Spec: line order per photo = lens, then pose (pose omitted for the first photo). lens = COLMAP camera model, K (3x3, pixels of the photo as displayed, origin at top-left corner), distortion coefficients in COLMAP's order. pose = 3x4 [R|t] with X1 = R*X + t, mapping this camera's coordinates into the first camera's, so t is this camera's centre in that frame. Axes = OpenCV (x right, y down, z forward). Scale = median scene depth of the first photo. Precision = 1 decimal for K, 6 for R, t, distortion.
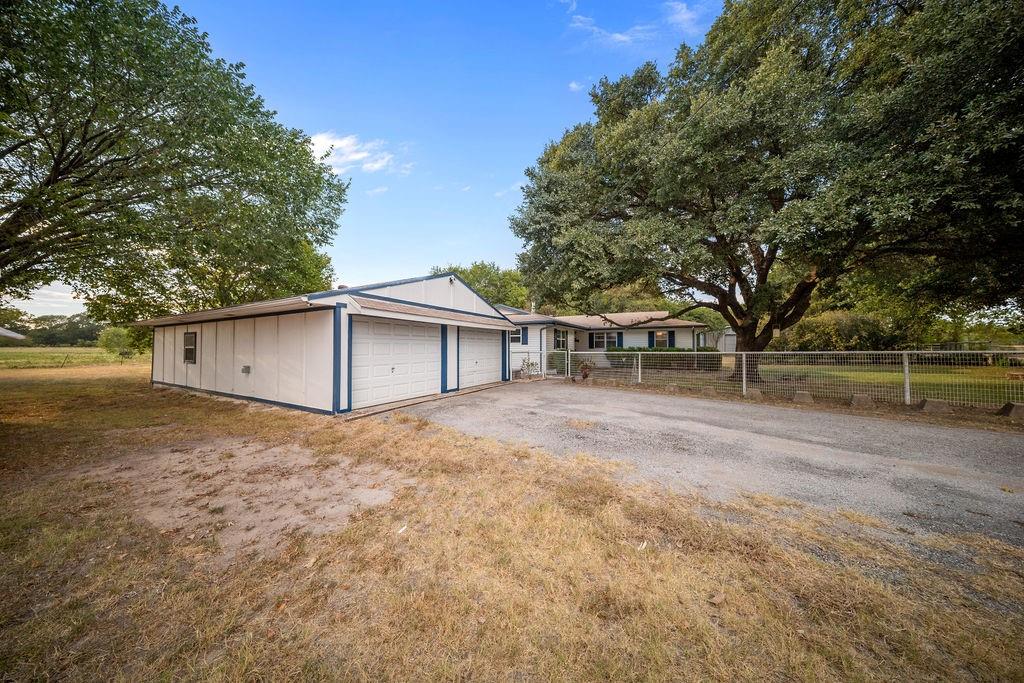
lens RADIAL K [[299.4, 0, 513.9], [0, 299.4, 342.8], [0, 0, 1]] dist [0.006972, -0.003072]
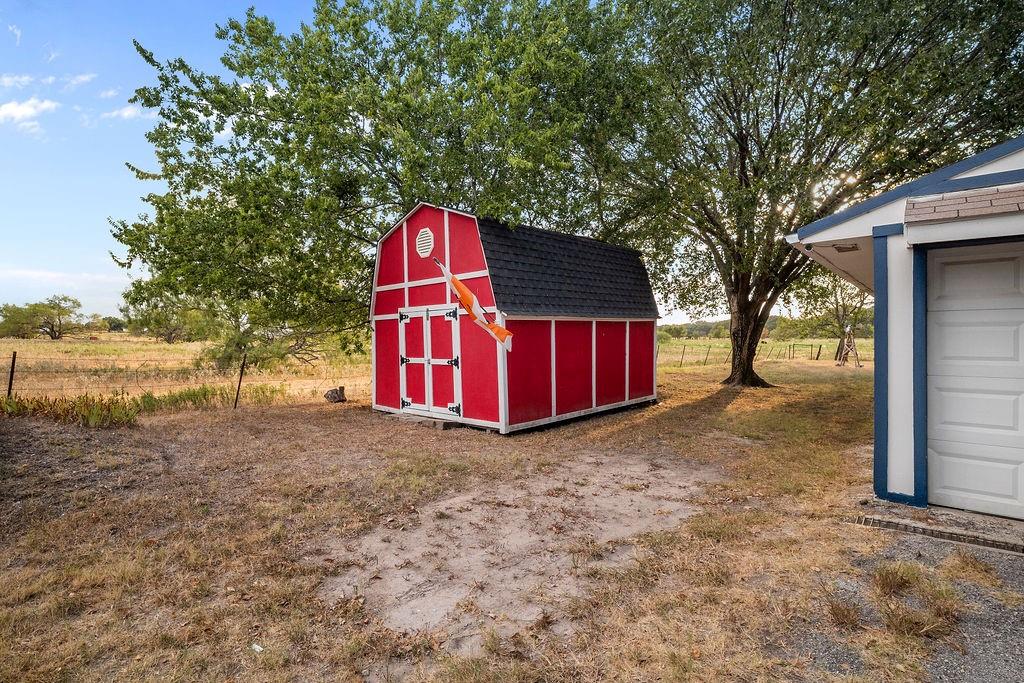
lens RADIAL K [[478.2, 0, 512.0], [0, 478.2, 341.5], [0, 0, 1]] dist [0.000736, 0.000034]
pose [[-0.224203, 0.001735, -0.974541, 0.335222], [0.017204, 0.999850, -0.002177, 0.032303], [0.974391, -0.017254, -0.224199, 1.368599]]
